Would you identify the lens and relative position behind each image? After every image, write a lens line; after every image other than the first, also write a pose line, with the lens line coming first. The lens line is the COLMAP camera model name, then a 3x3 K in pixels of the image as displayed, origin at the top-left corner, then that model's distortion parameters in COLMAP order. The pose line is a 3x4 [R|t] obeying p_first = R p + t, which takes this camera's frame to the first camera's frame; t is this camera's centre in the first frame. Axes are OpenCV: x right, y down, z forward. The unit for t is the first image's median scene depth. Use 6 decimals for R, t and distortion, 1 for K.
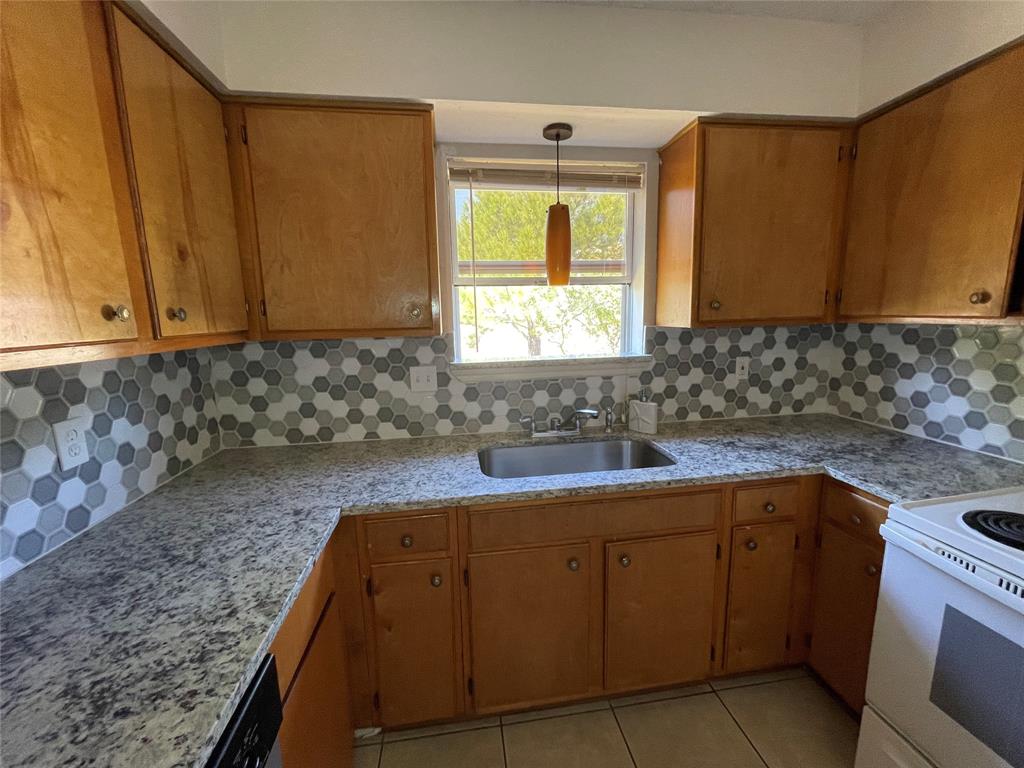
lens RADIAL K [[414.7, 0, 510.3], [0, 414.7, 381.0], [0, 0, 1]] dist [-0.001379, -0.000985]
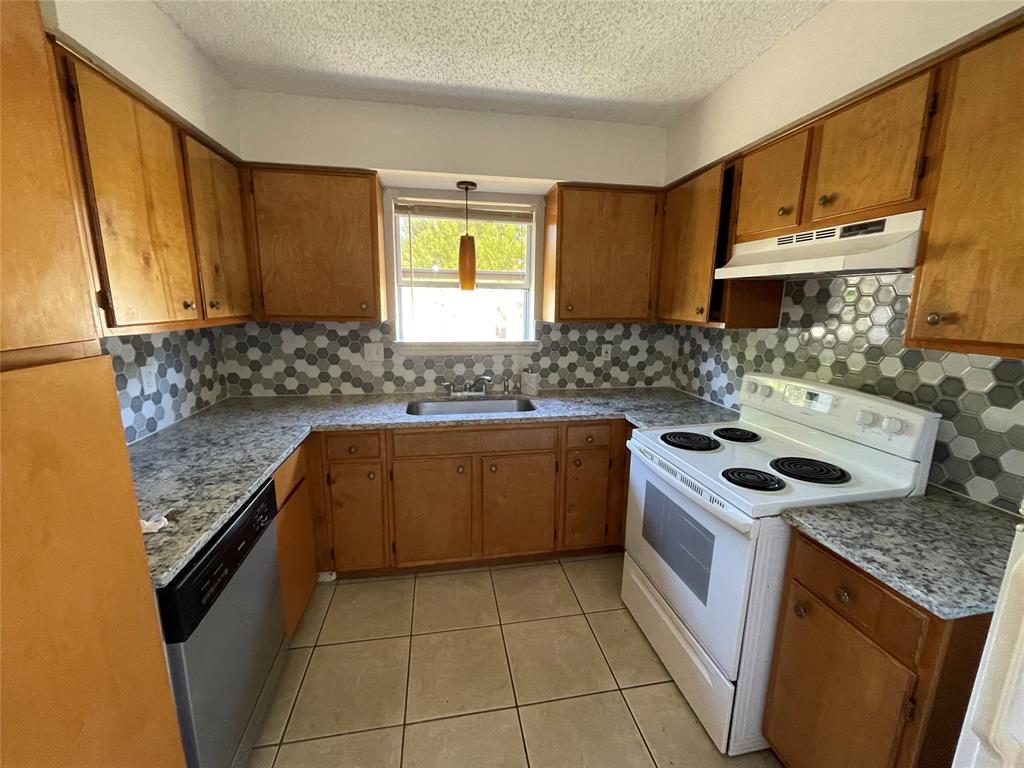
lens RADIAL K [[414.7, 0, 510.5], [0, 414.7, 379.8], [0, 0, 1]] dist [-0.001379, -0.000985]
pose [[0.998768, 0.028073, 0.040928, 0.248281], [-0.029197, 0.999205, 0.027137, 0.045107], [-0.040134, -0.028298, 0.998794, -0.536975]]
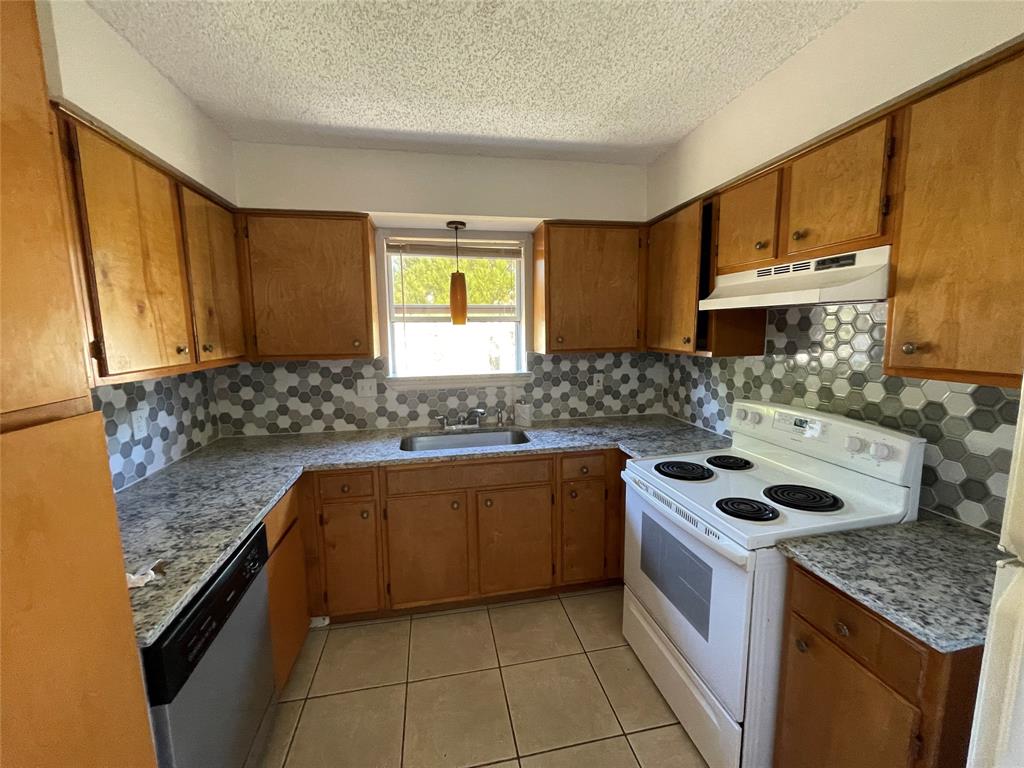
lens RADIAL K [[414.7, 0, 510.7], [0, 414.7, 379.6], [0, 0, 1]] dist [-0.001379, -0.000985]
pose [[0.998613, 0.003773, 0.052518, 0.255932], [-0.001800, 0.999293, -0.037557, 0.021954], [-0.052623, 0.037410, 0.997913, -0.548411]]
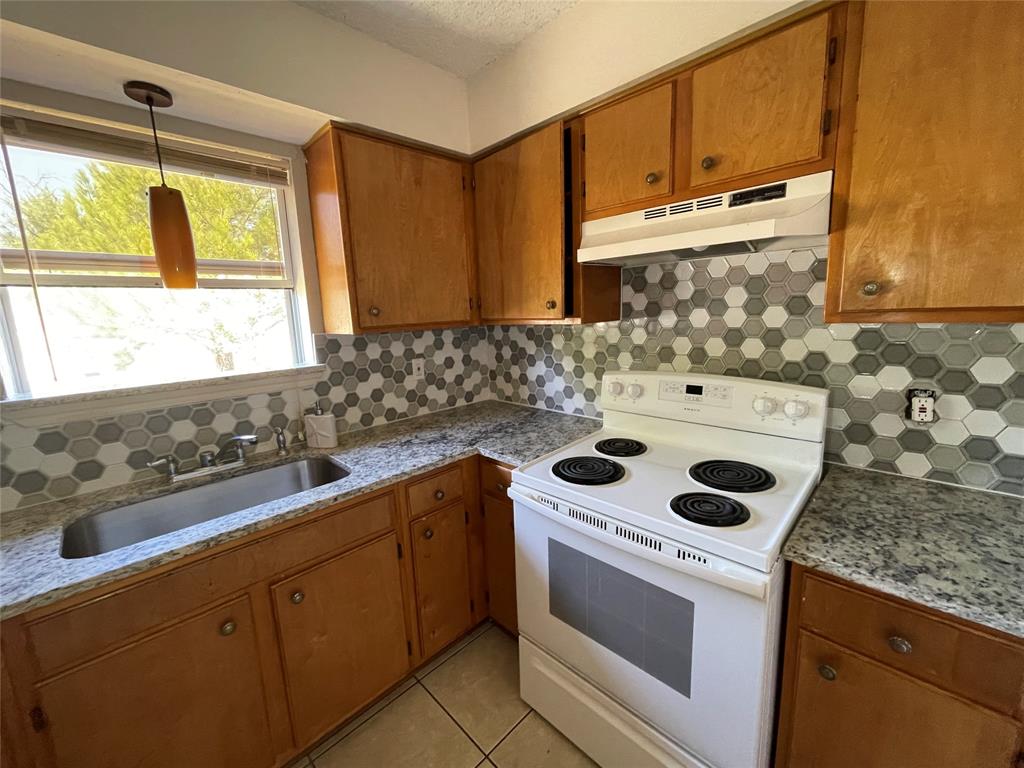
lens RADIAL K [[414.7, 0, 511.0], [0, 414.7, 380.7], [0, 0, 1]] dist [-0.001379, -0.000985]
pose [[0.802334, -0.107145, 0.587179, 0.160237], [0.114144, 0.993143, 0.025254, -0.001420], [-0.585859, 0.046761, 0.809063, -0.015635]]
